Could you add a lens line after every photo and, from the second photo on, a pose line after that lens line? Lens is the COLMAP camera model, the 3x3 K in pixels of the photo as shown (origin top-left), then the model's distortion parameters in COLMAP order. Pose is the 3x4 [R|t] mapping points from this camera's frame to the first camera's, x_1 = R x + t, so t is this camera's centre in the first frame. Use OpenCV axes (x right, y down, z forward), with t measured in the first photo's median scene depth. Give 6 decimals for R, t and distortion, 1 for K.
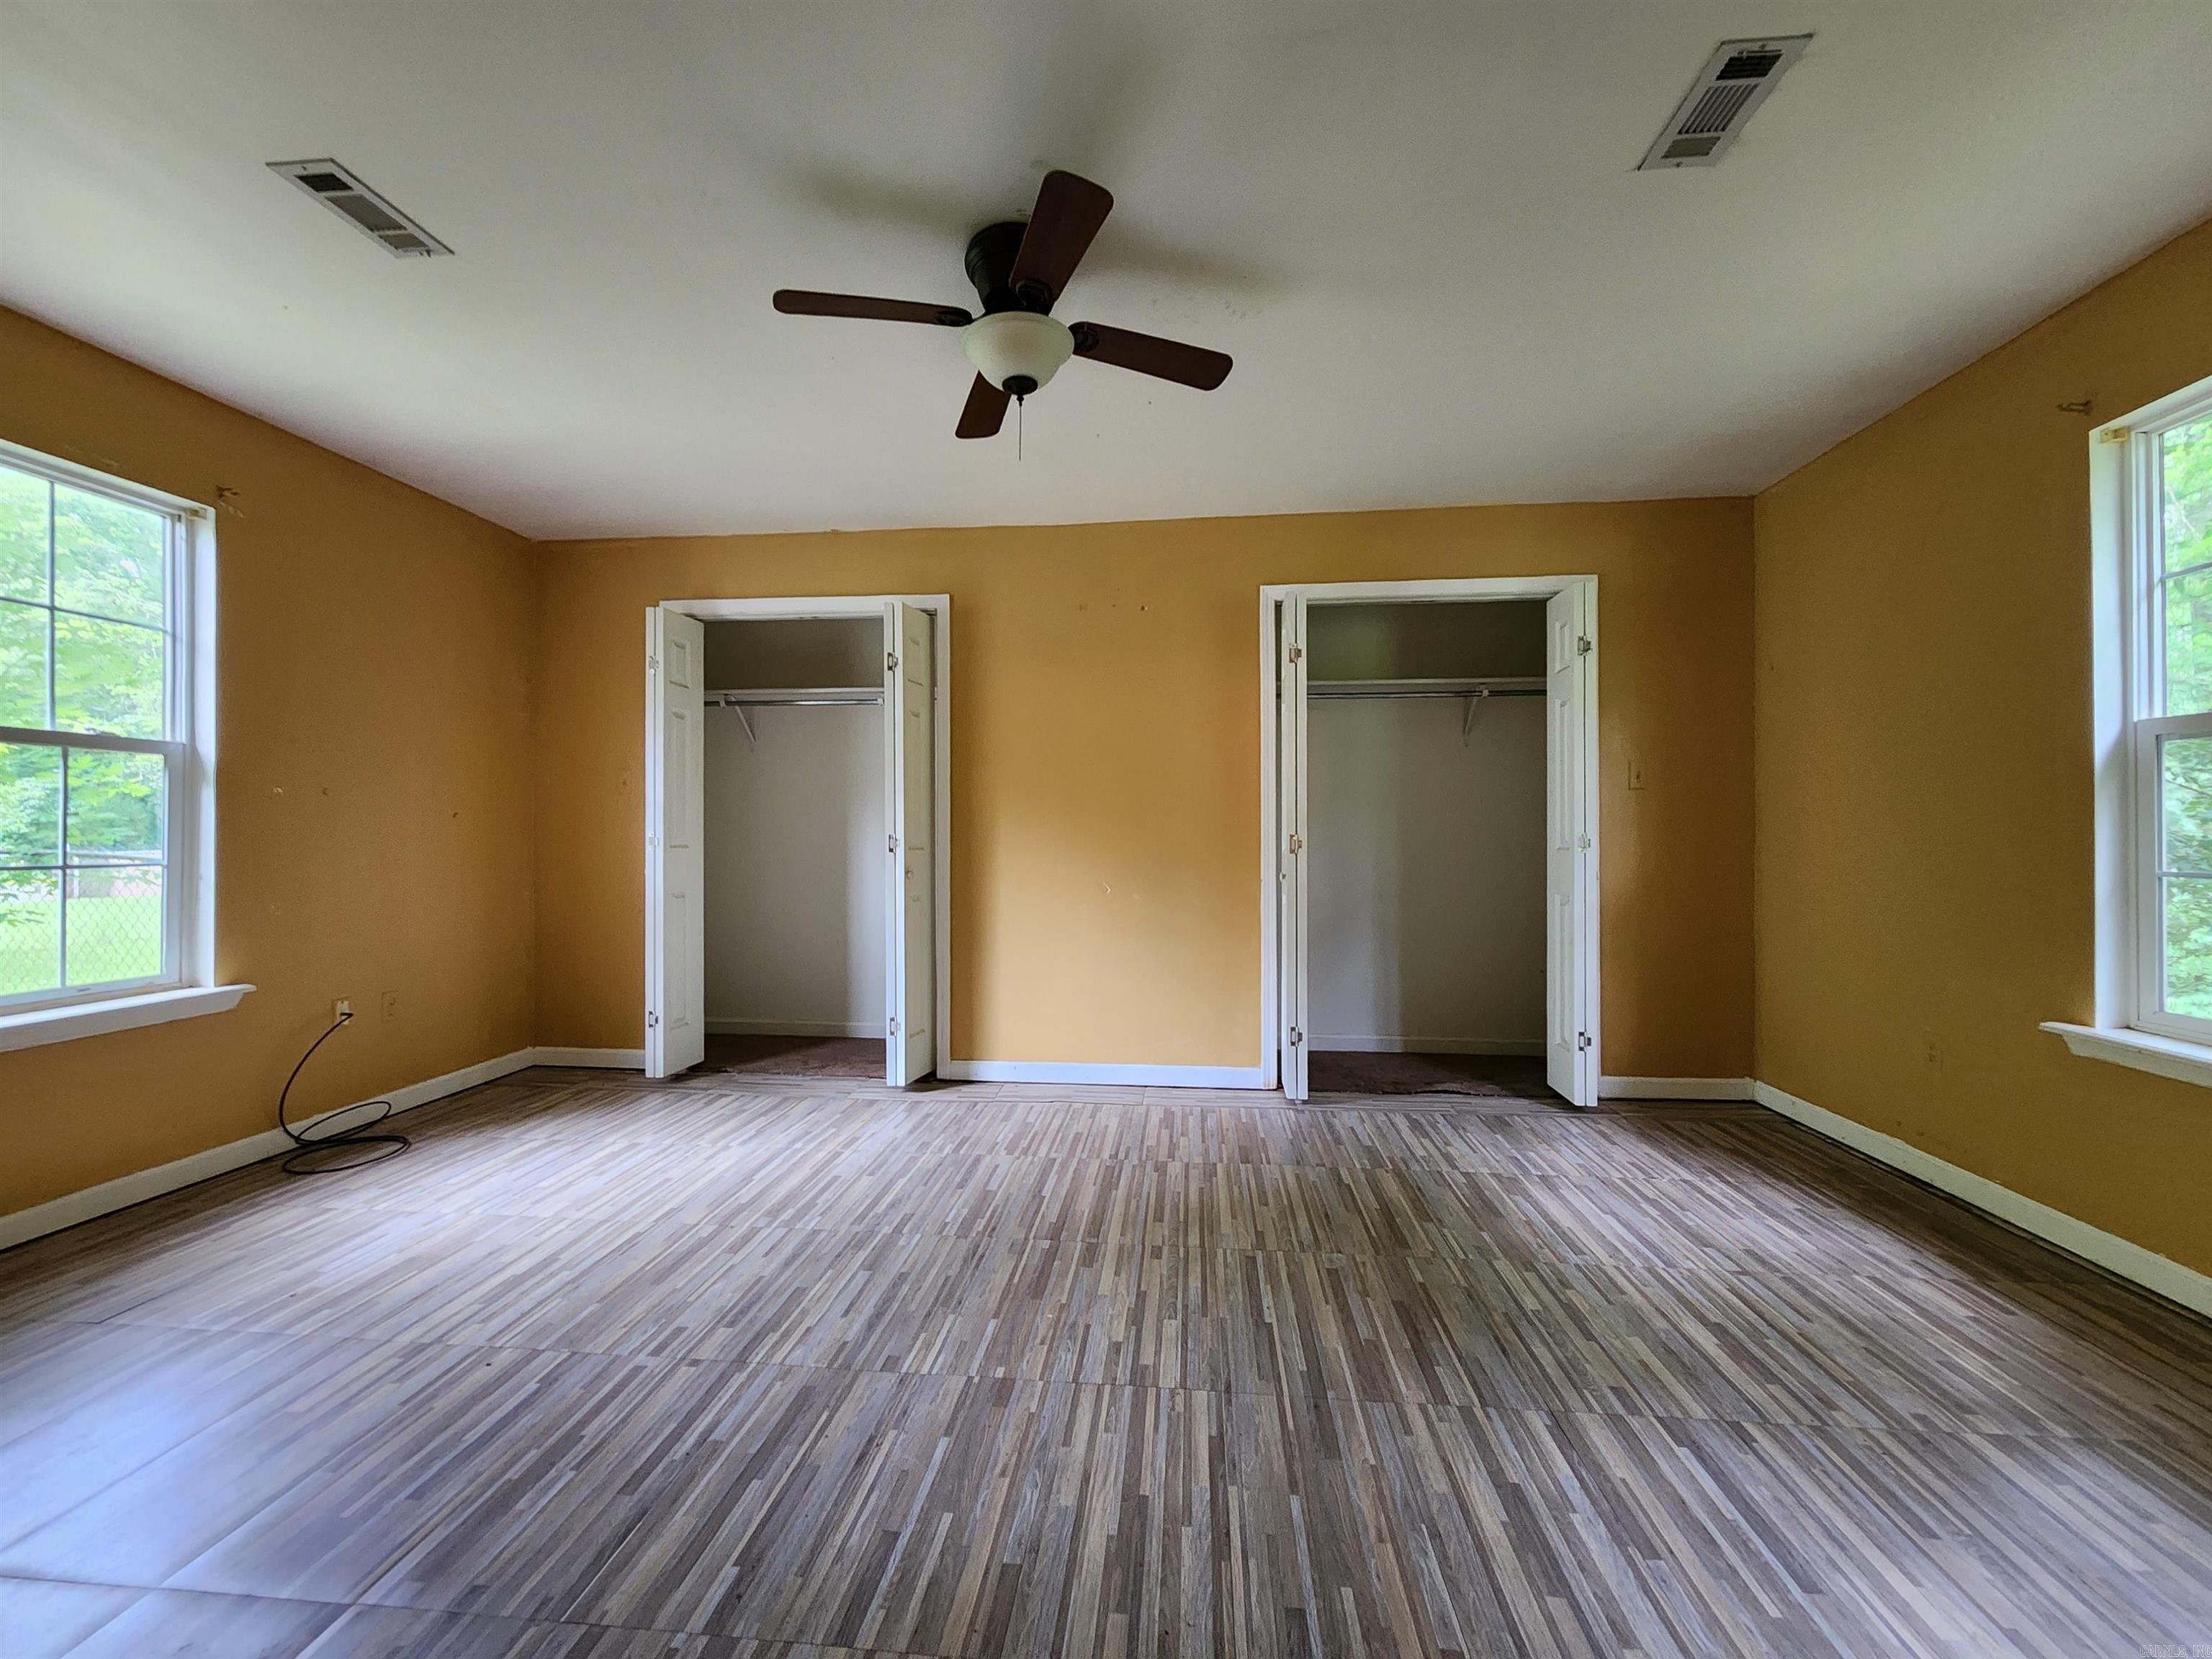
lens RADIAL K [[904.0, 0, 1100.7], [0, 904.0, 830.4], [0, 0, 1]] dist [0.003584, -0.001698]
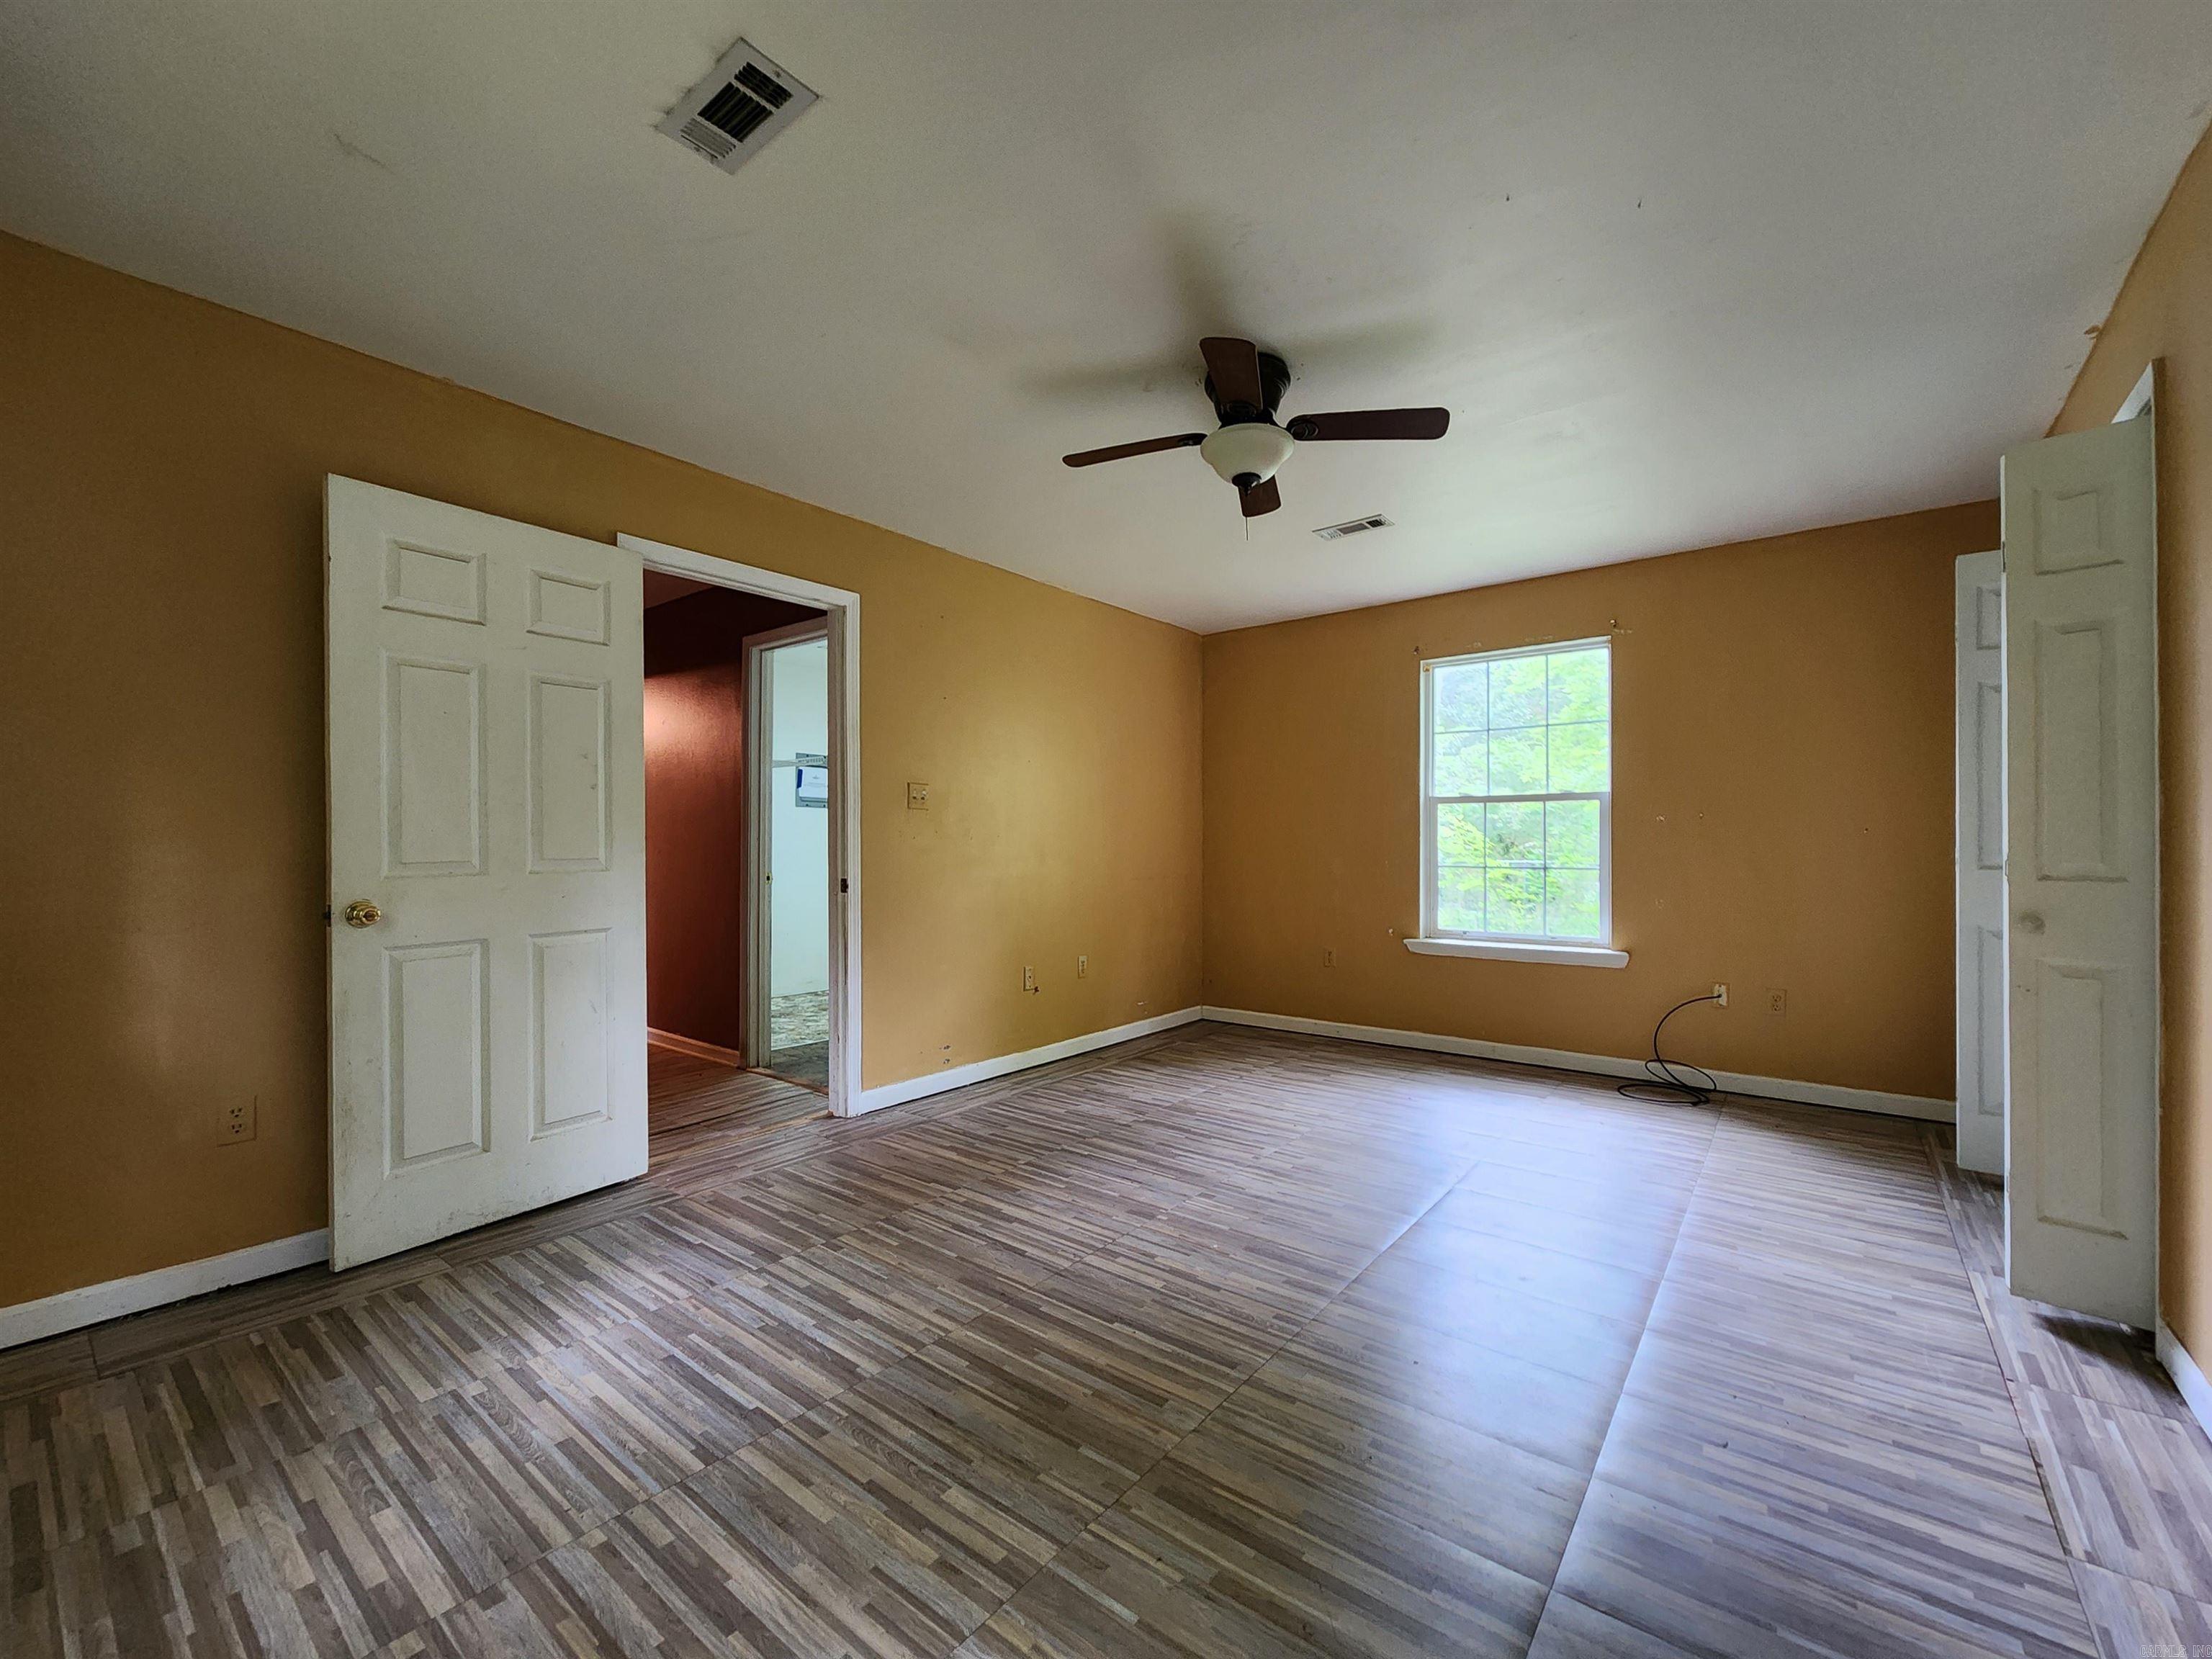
lens RADIAL K [[904.0, 0, 1106.4], [0, 904.0, 841.6], [0, 0, 1]] dist [0.003584, -0.001698]
pose [[-0.534533, -0.005663, -0.845129, 1.262401], [0.002481, 0.999963, -0.008270, 0.001266], [0.845144, -0.006518, -0.534499, 1.831204]]
